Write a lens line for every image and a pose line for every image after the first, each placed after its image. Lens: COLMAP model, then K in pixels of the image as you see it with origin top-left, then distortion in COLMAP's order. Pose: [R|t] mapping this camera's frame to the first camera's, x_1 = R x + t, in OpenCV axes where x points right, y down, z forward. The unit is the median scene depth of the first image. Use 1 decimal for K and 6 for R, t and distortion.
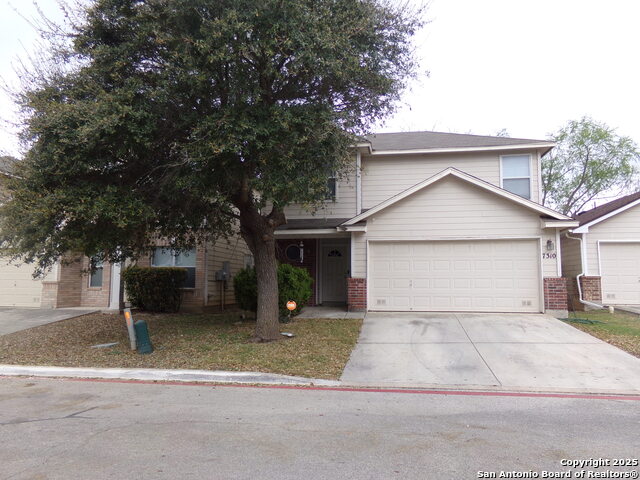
lens RADIAL K [[449.0, 0, 320.0], [0, 449.0, 240.0], [0, 0, 1]] dist [-0.129350, 0.195607]
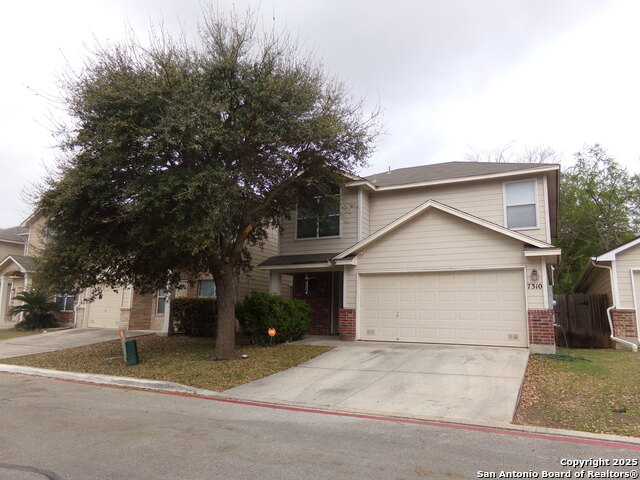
lens RADIAL K [[449.0, 0, 320.0], [0, 449.0, 240.0], [0, 0, 1]] dist [-0.129350, 0.195607]
pose [[0.952170, -0.036125, -0.303427, 0.349132], [0.015177, 0.997353, -0.071115, -0.003096], [0.305192, 0.063109, 0.950197, -0.041599]]
